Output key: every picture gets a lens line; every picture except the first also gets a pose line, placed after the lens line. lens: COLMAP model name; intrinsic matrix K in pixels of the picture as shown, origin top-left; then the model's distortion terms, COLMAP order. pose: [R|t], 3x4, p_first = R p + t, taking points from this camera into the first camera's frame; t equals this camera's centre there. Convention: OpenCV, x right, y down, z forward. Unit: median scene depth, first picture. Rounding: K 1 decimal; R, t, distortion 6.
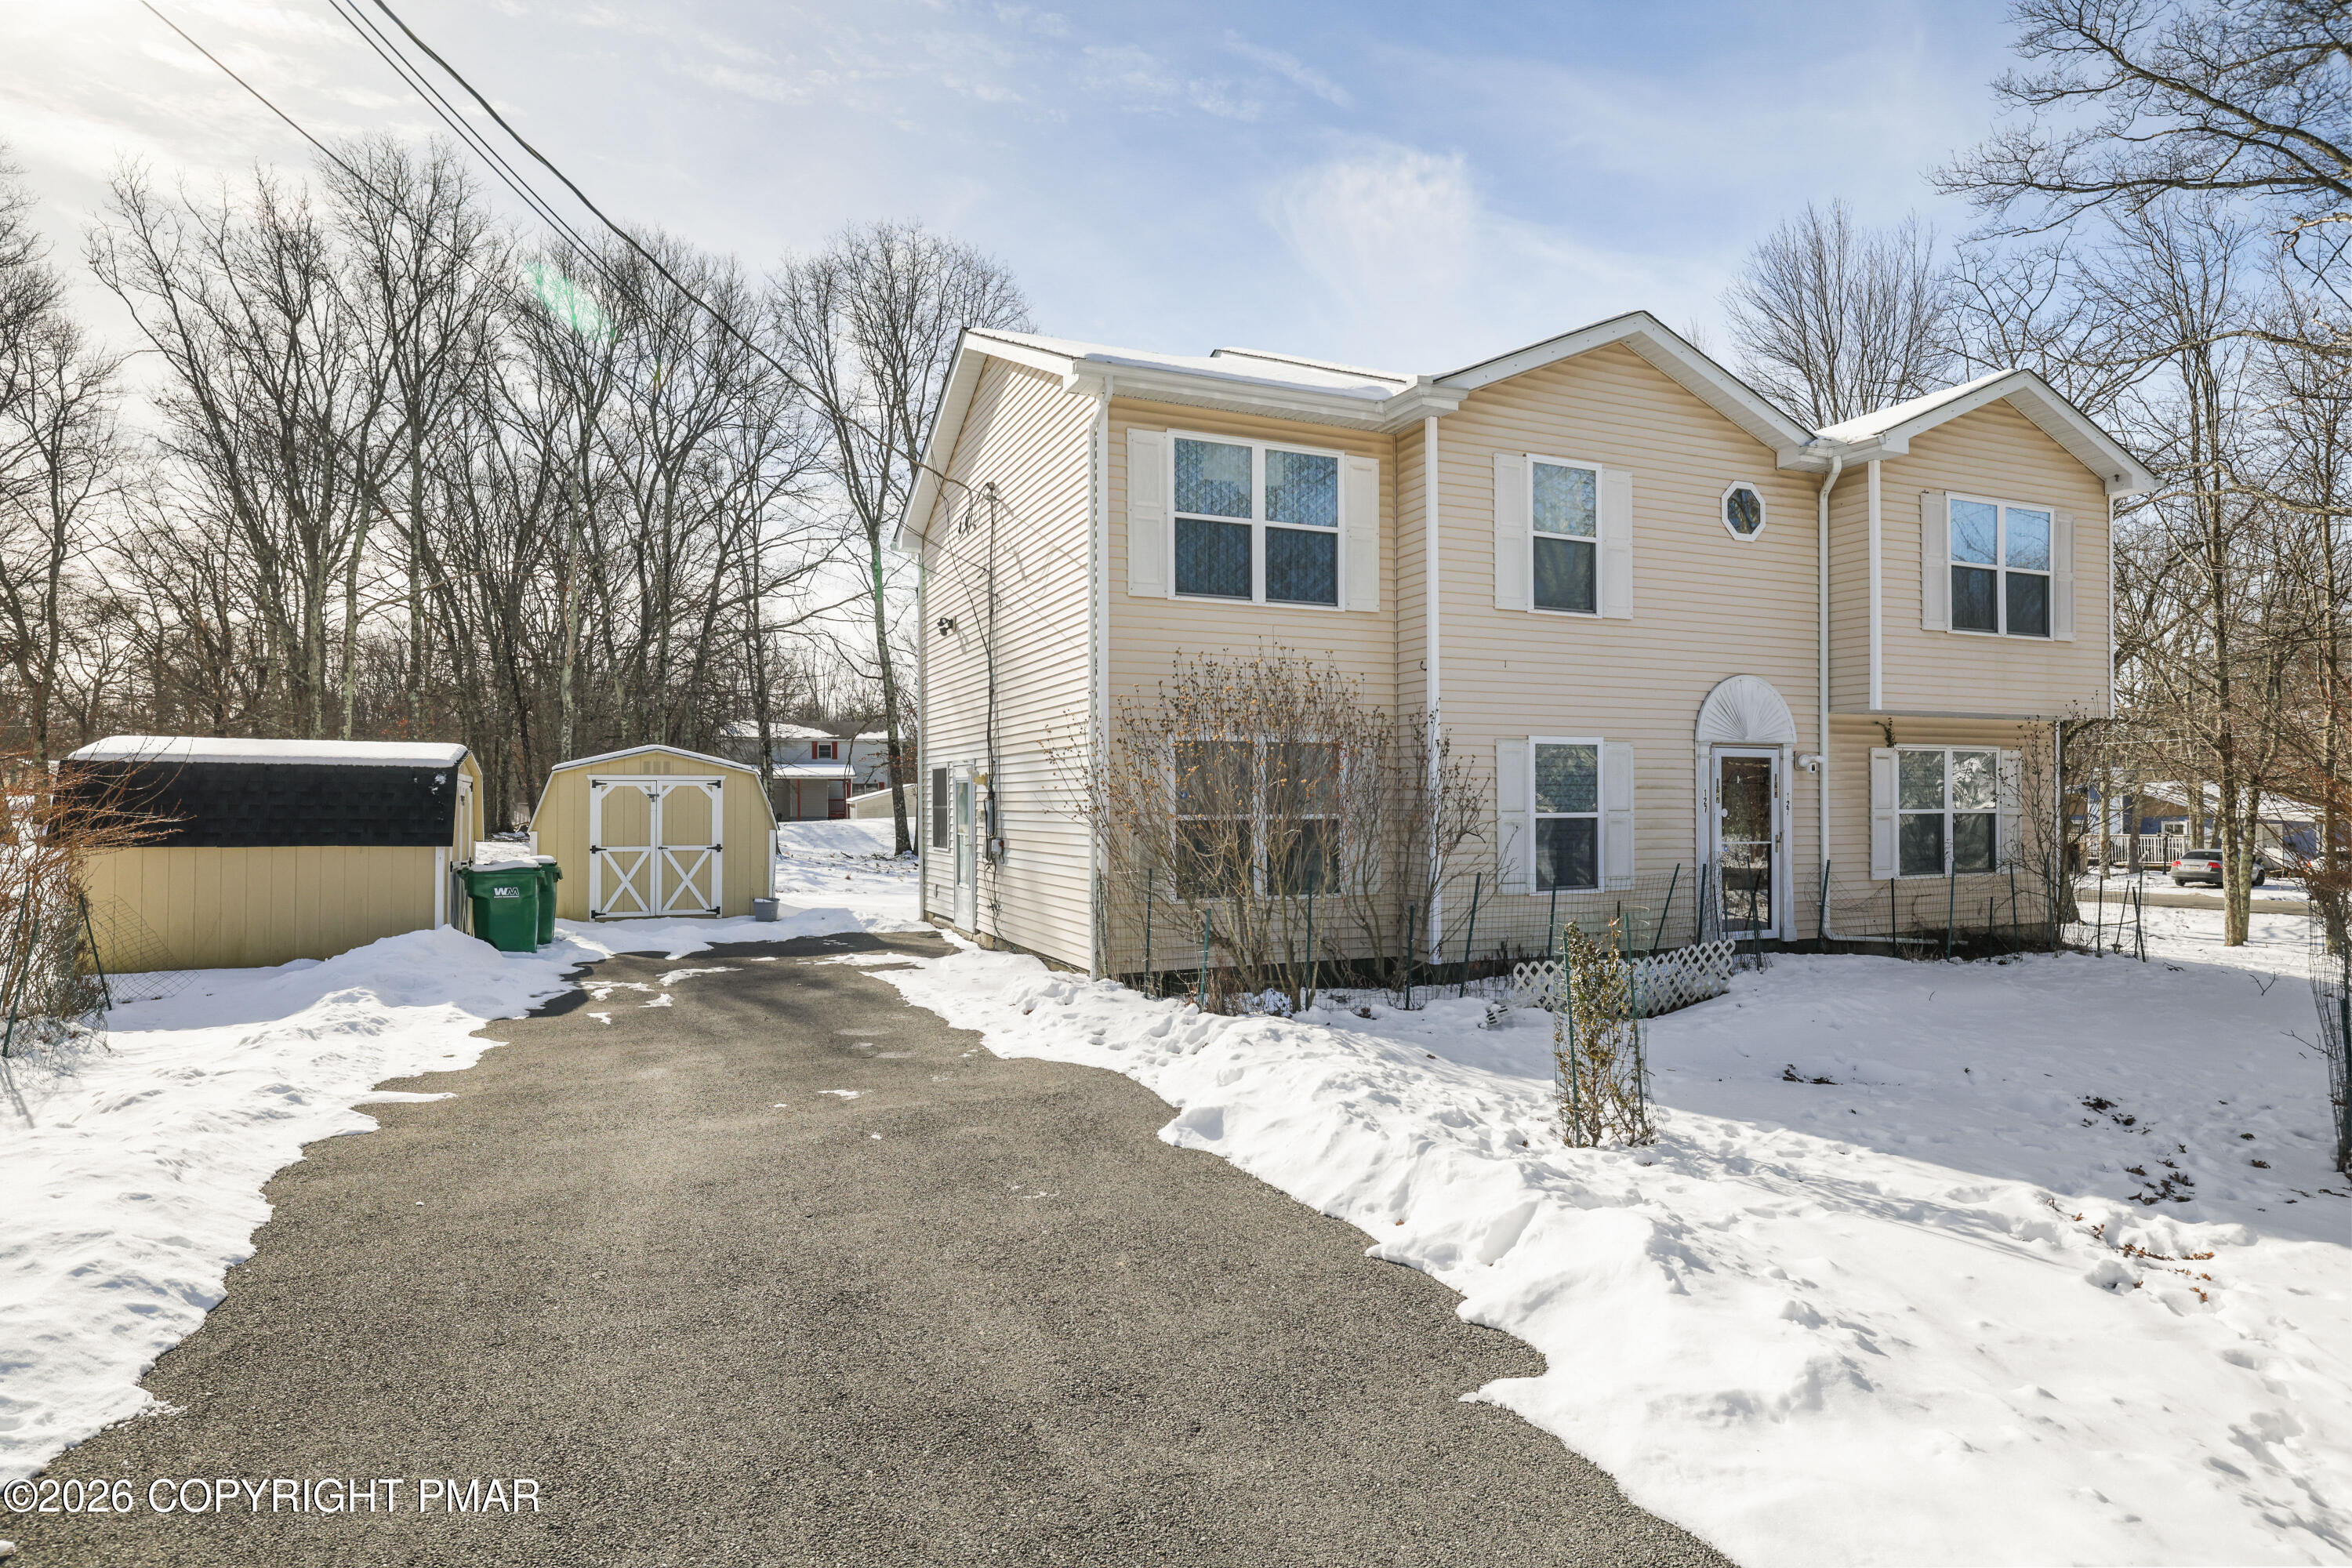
lens RADIAL K [[1248.1, 0, 1180.1], [0, 1248.1, 789.0], [0, 0, 1]] dist [-0.005909, -0.000864]
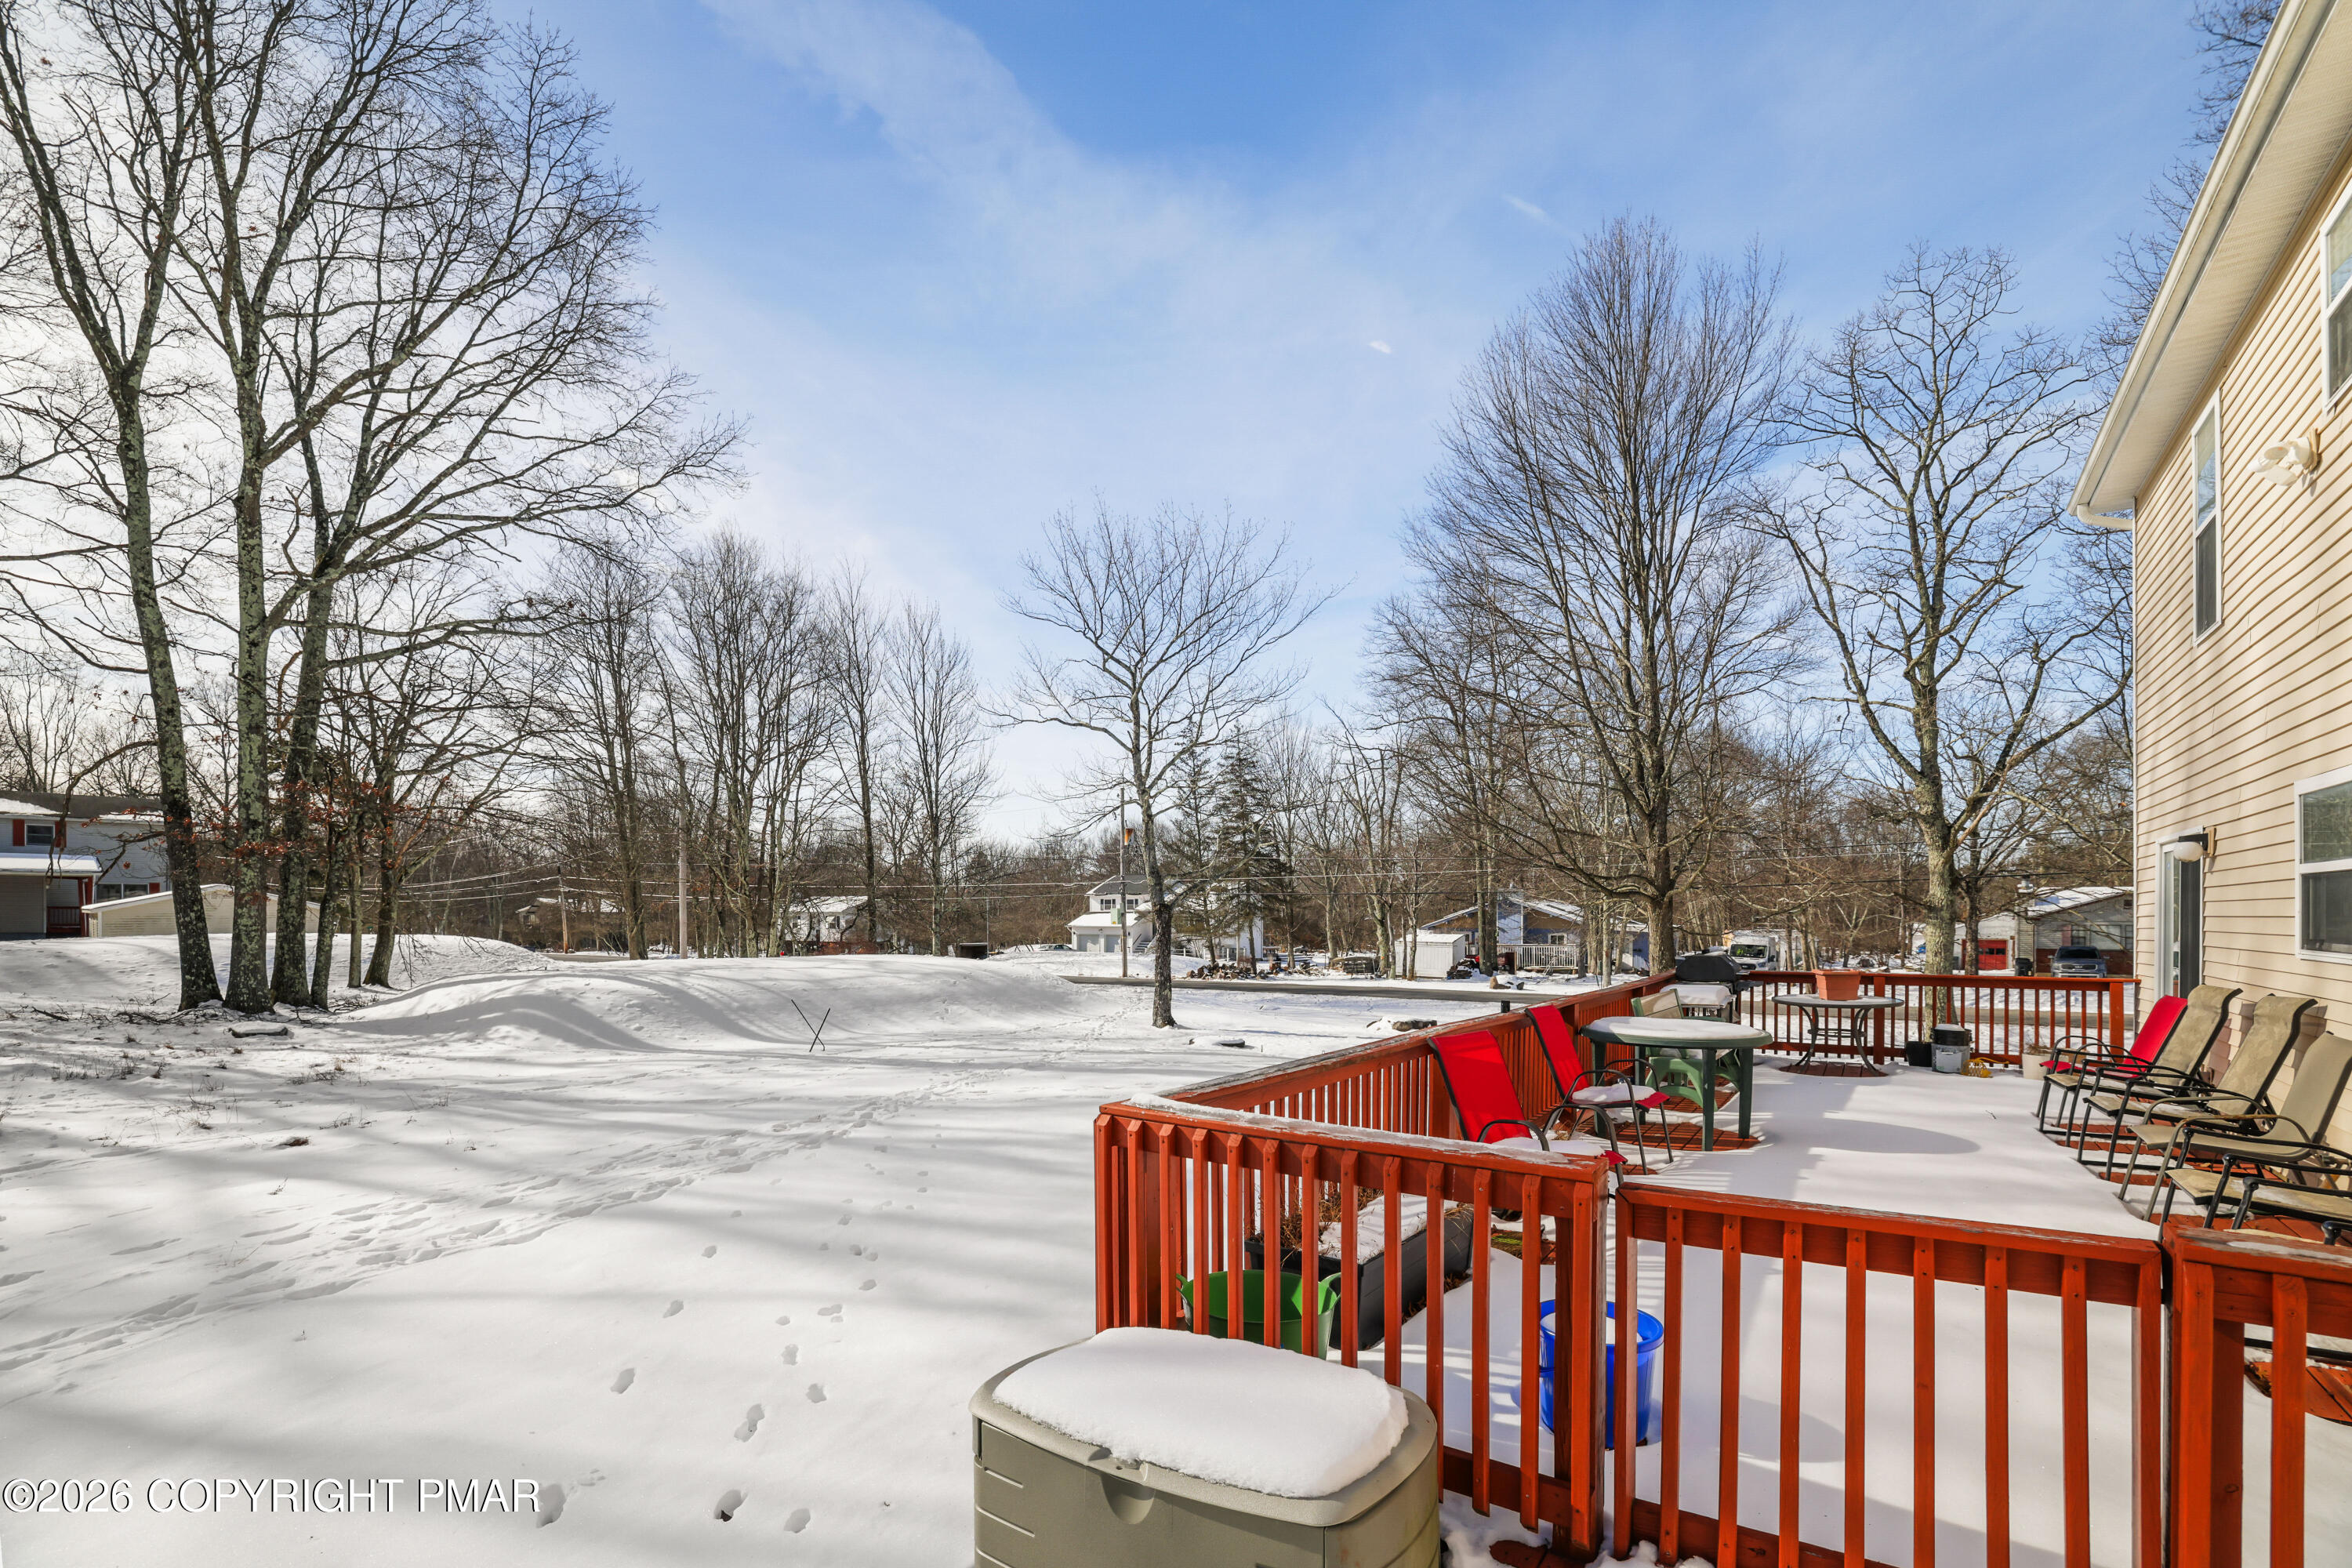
lens RADIAL K [[1023.4, 0, 1172.5], [0, 1023.4, 914.8], [0, 0, 1]] dist [-0.005259, -0.000652]
pose [[0.853292, 0.003880, 0.521418, -0.074355], [-0.008323, 0.999946, 0.006178, 0.005938], [-0.521366, -0.009611, 0.853279, 0.324457]]
